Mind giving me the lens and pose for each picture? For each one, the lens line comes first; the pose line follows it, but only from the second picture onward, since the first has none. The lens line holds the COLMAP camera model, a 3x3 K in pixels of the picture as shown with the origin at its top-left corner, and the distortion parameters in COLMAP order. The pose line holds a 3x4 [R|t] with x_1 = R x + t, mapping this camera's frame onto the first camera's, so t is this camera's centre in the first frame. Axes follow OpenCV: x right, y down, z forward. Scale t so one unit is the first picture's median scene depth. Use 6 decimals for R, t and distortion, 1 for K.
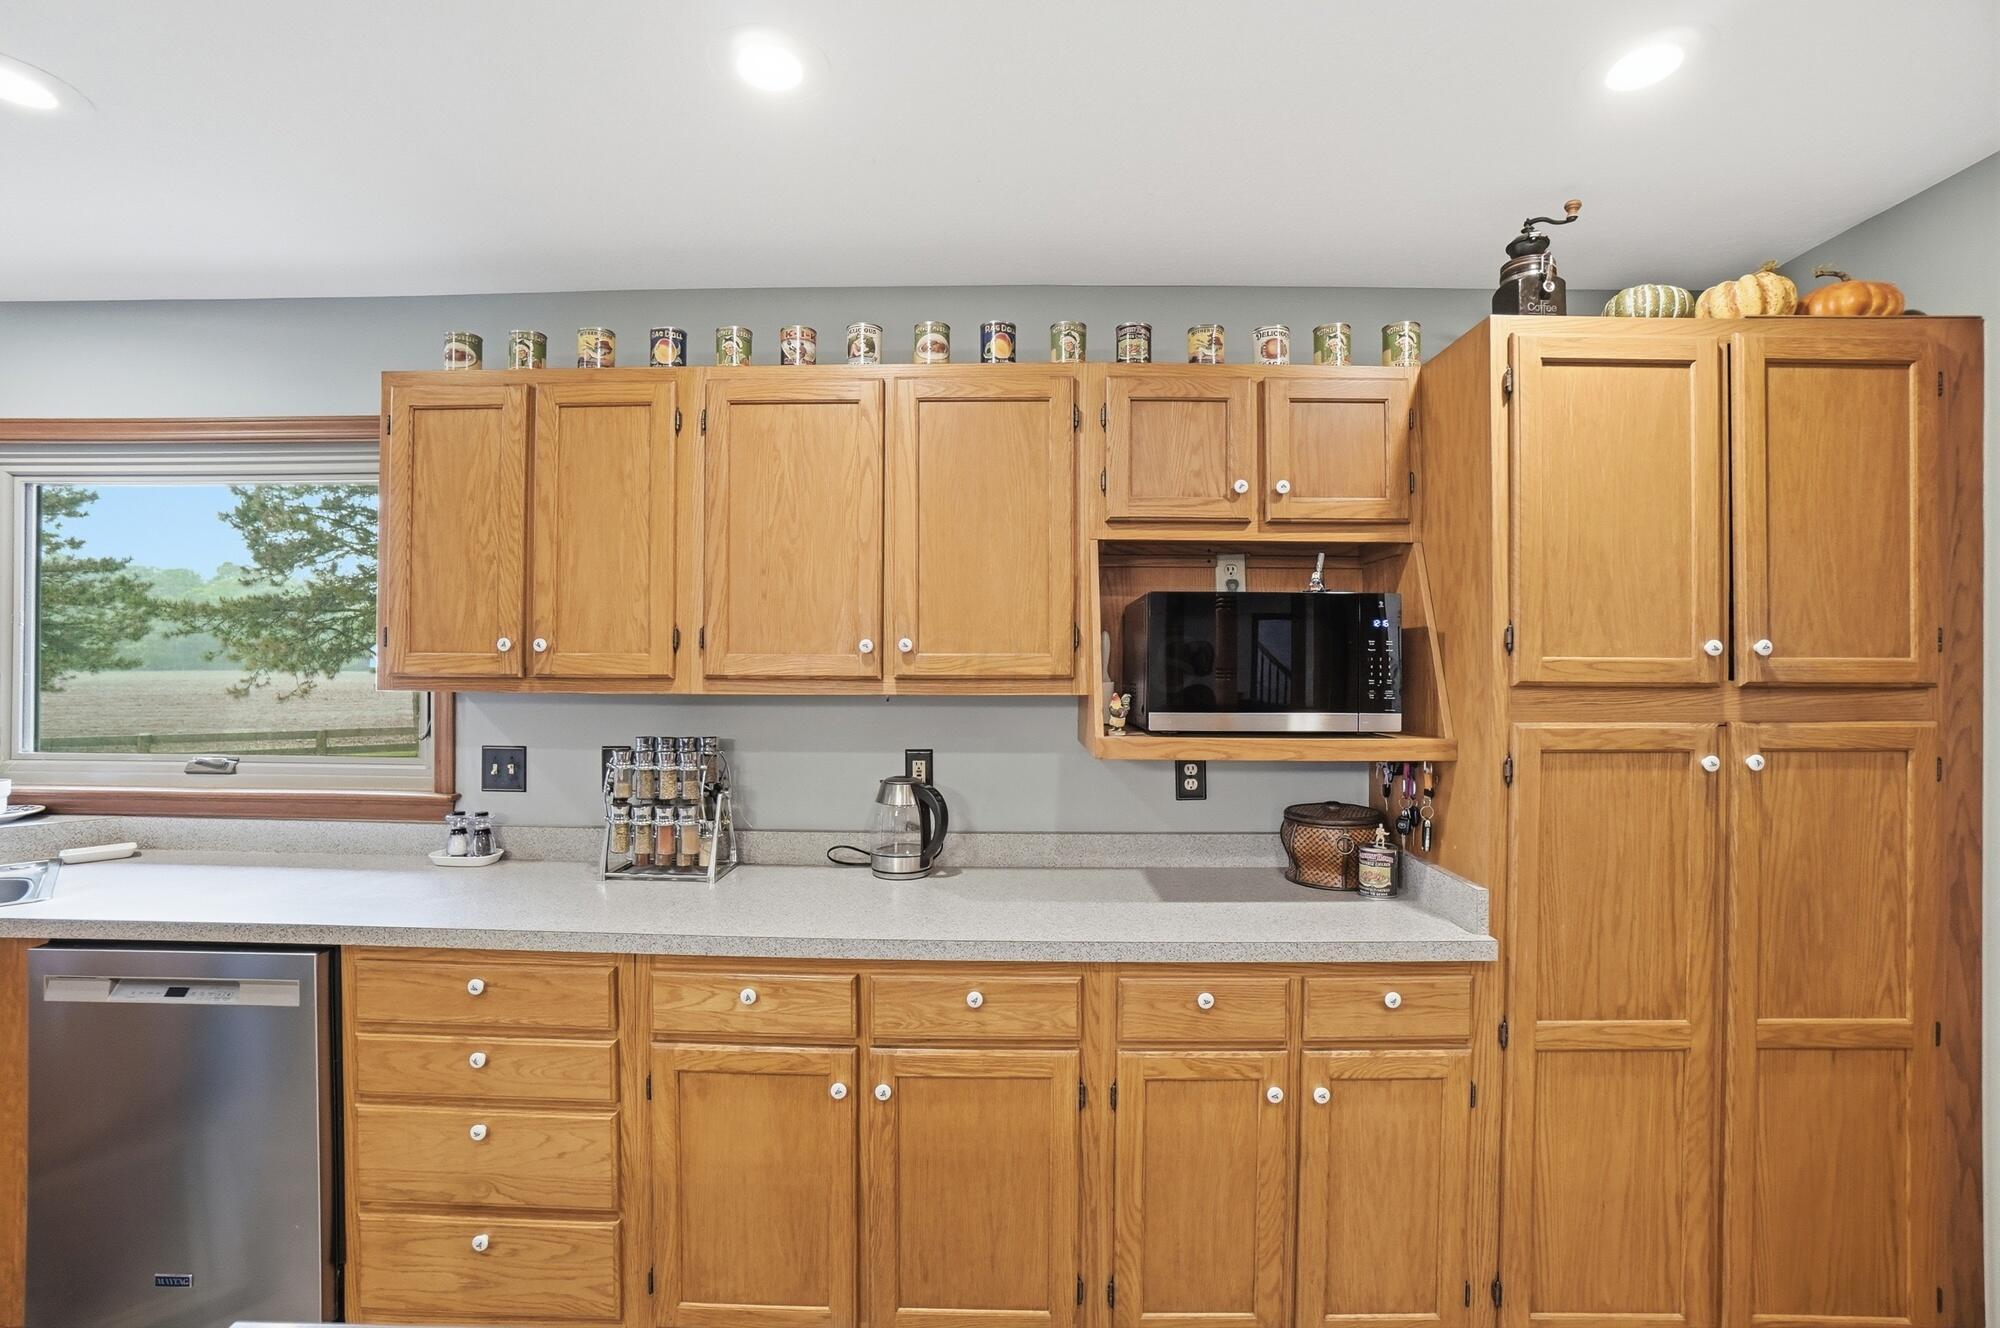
lens RADIAL K [[886.8, 0, 1000.0], [0, 886.8, 664.0], [0, 0, 1]] dist [-0.024499, 0.000104]
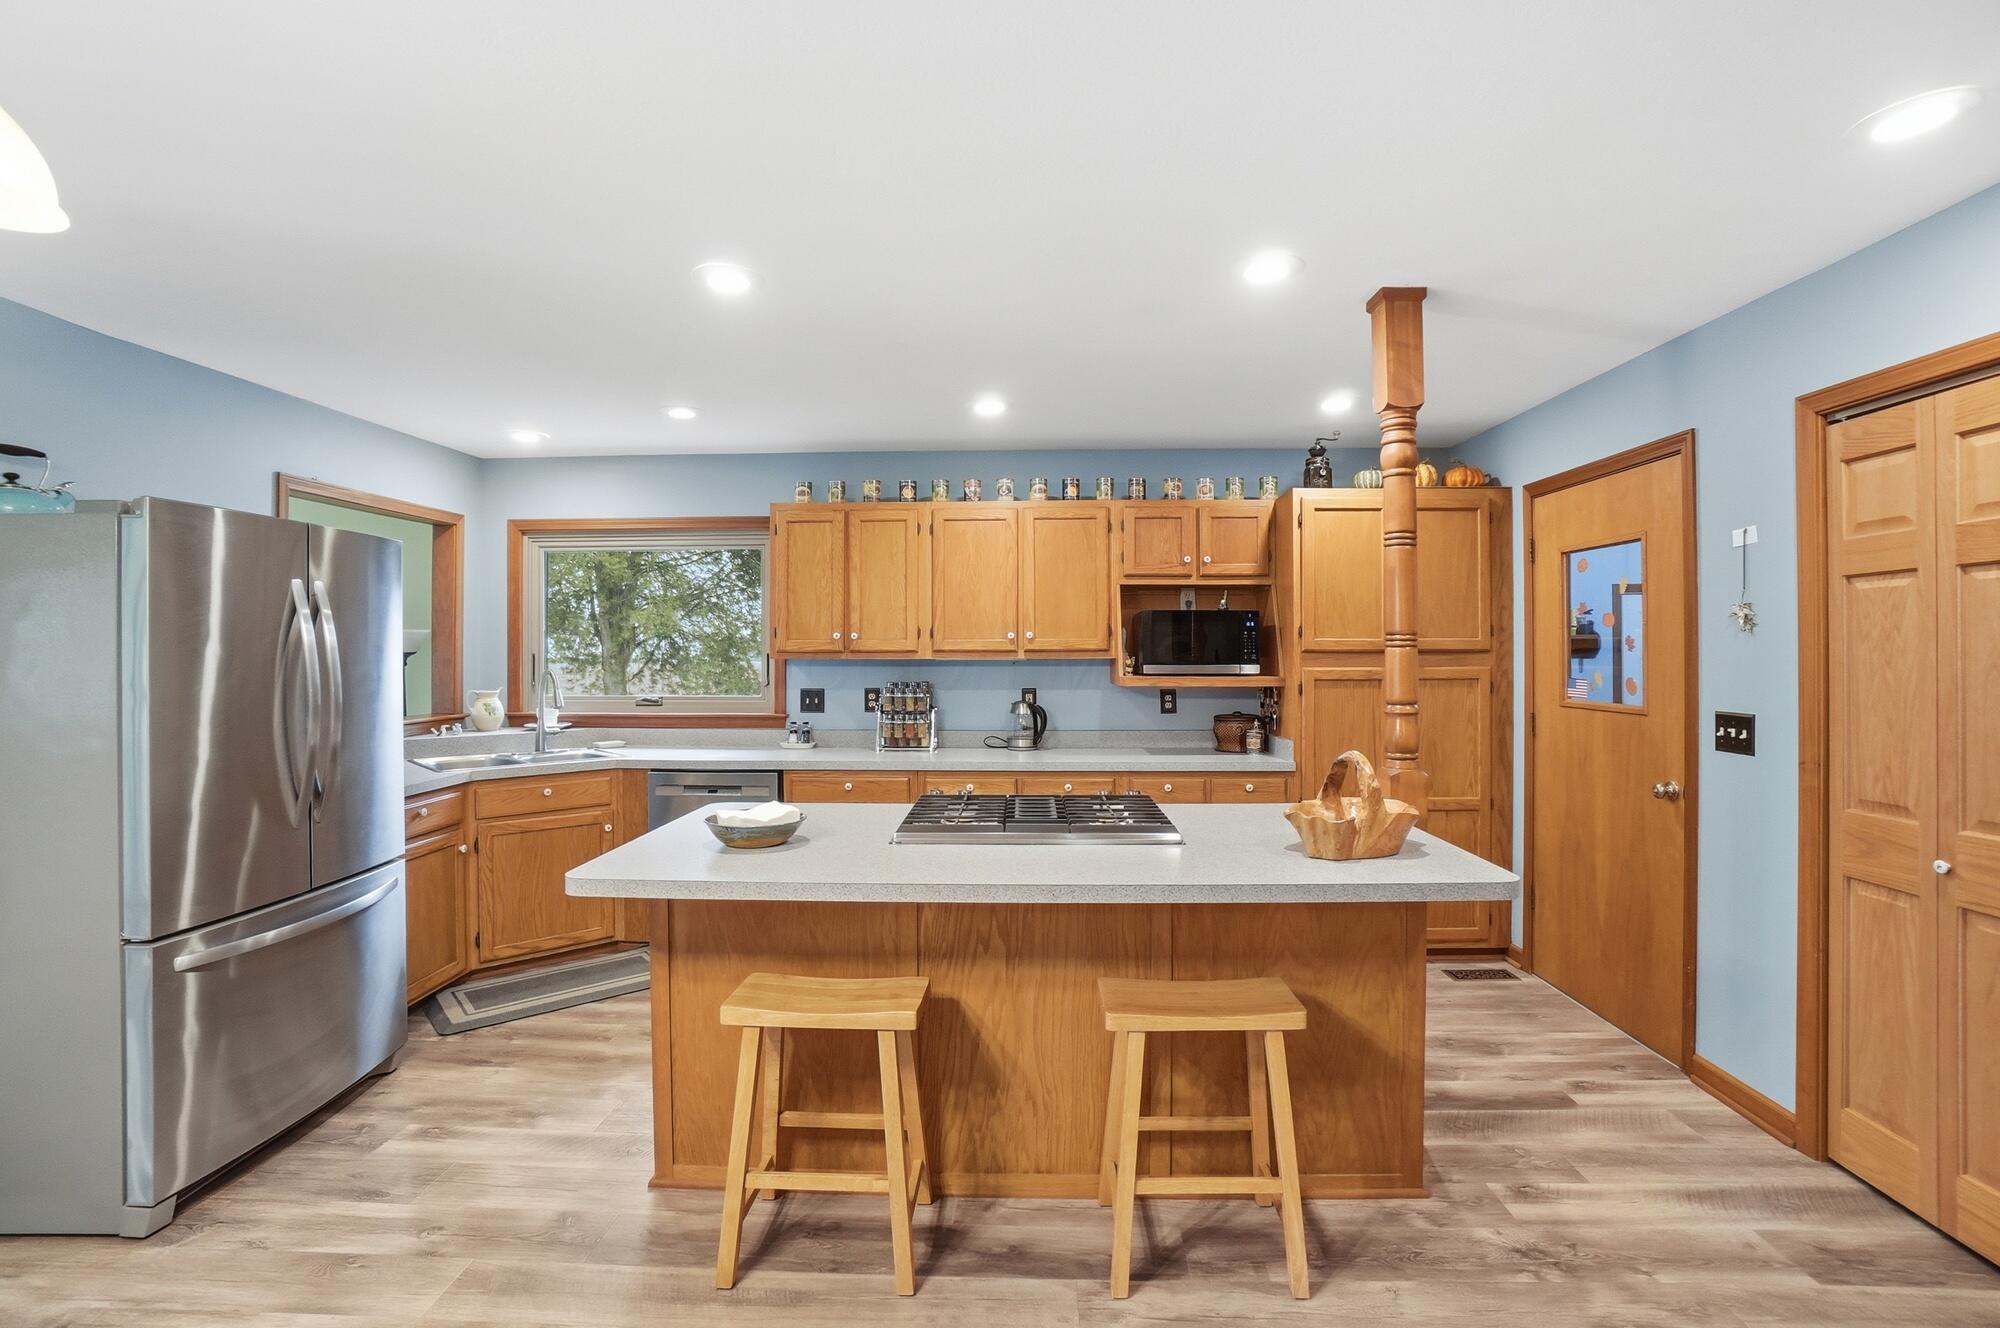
lens RADIAL K [[919.0, 0, 1004.8], [0, 919.0, 654.0], [0, 0, 1]] dist [-0.000447, -0.000014]
pose [[0.999879, -0.006403, -0.014197, -0.129880], [0.006451, 0.999974, 0.003363, 0.015156], [0.014175, -0.003454, 0.999894, -1.158475]]
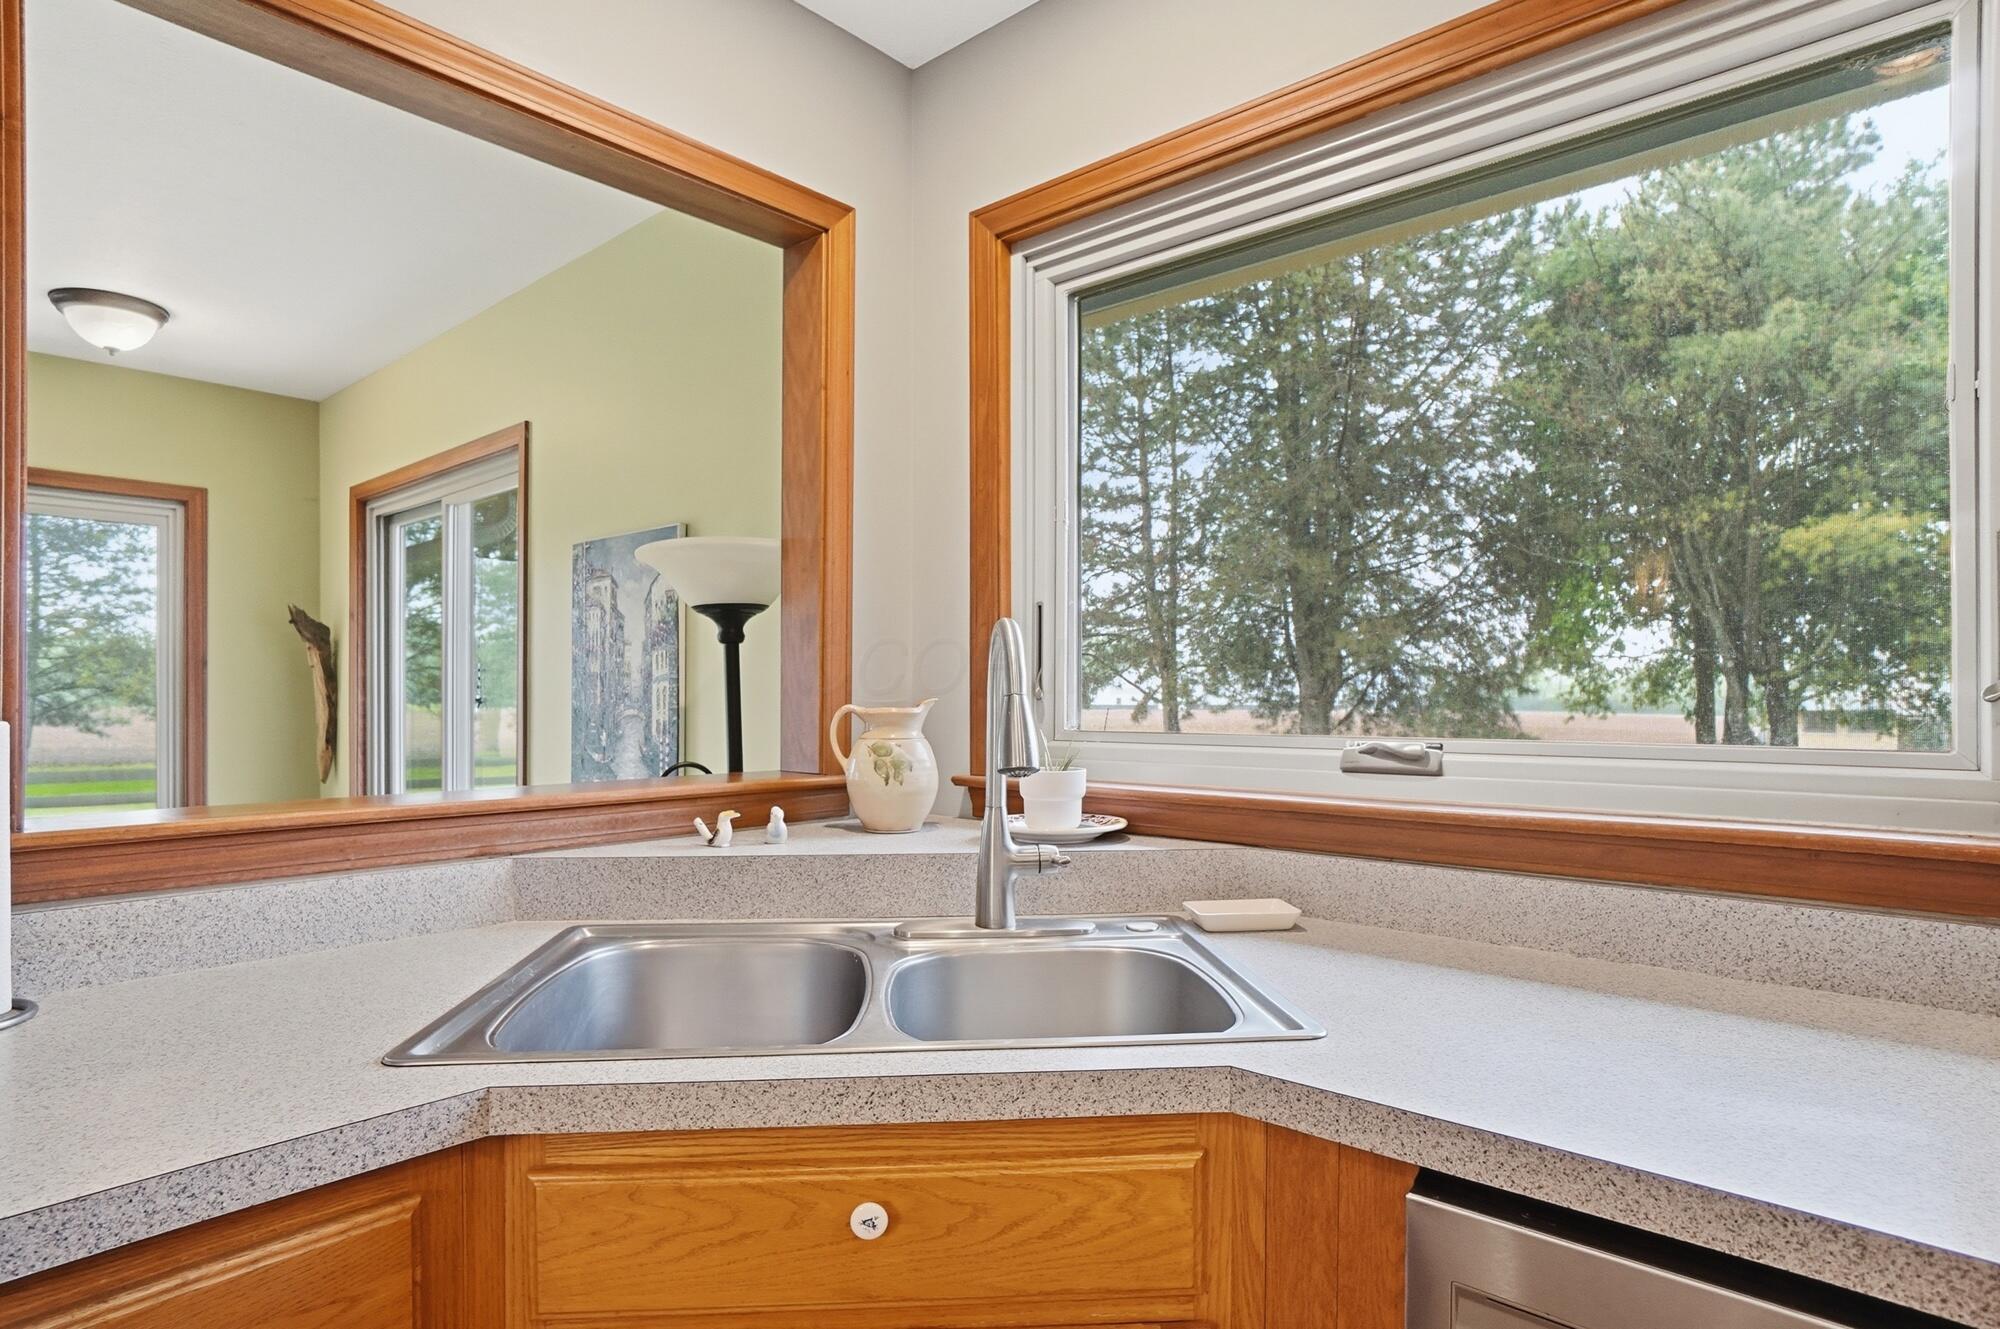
lens RADIAL K [[1086.8, 0, 969.1], [0, 1086.8, 698.0], [0, 0, 1]] dist [-0.003909, -0.000259]
pose [[0.746892, -0.007169, -0.664907, -0.793666], [0.005278, 0.999974, -0.004853, 0.098507], [0.664925, 0.000115, 0.746910, 0.436377]]
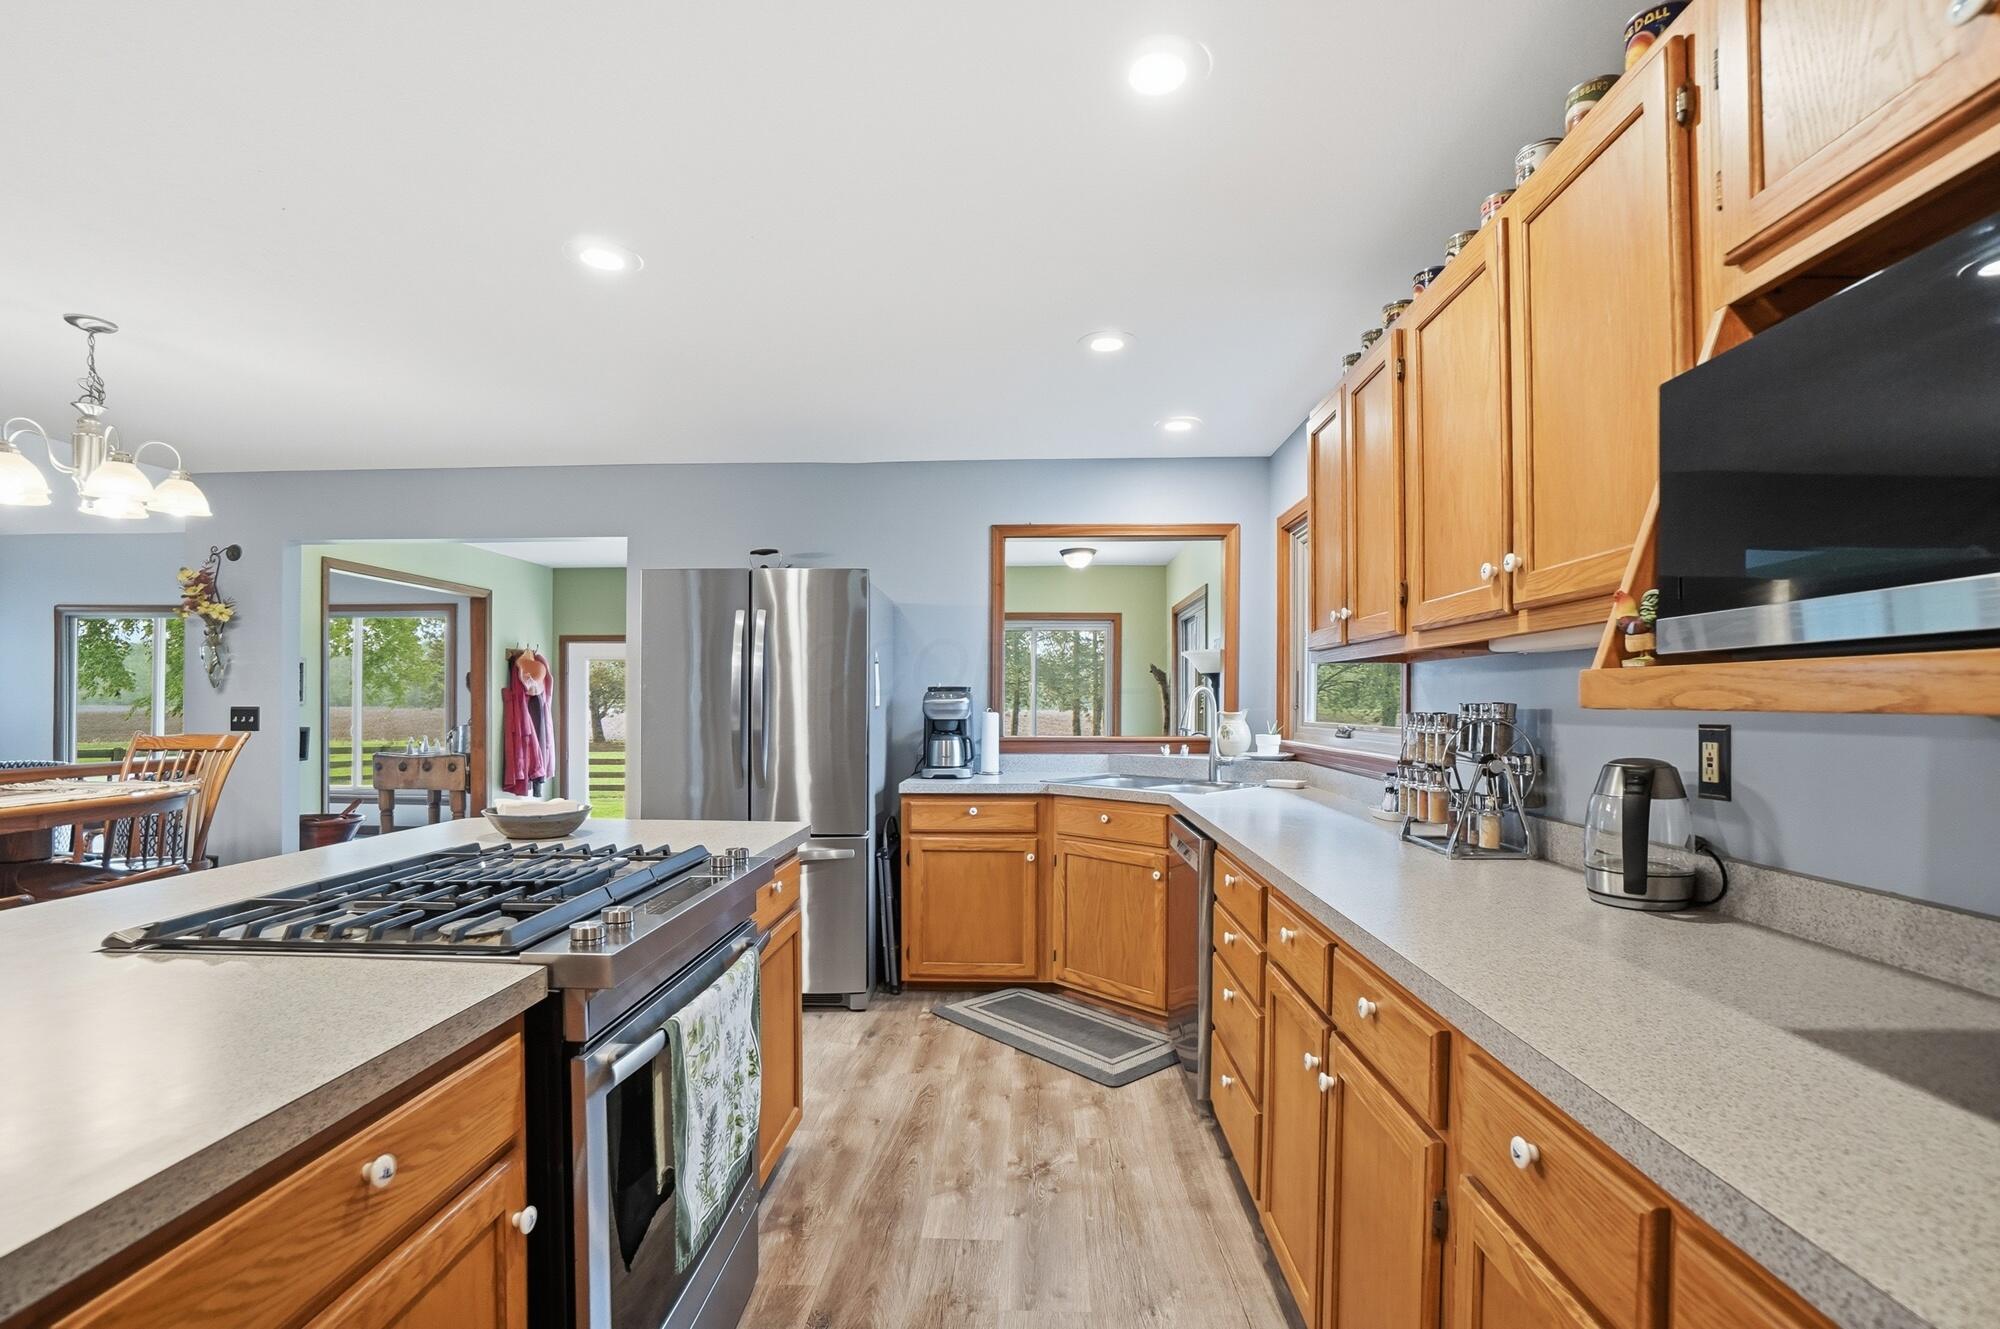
lens RADIAL K [[934.0, 0, 996.8], [0, 934.0, 702.6], [0, 0, 1]] dist [-0.025787, 0.000233]
pose [[-0.026521, -0.007749, -0.999618, 0.646483], [-0.000126, 0.999970, -0.007748, 0.096587], [0.999648, -0.000080, -0.026521, 0.570609]]
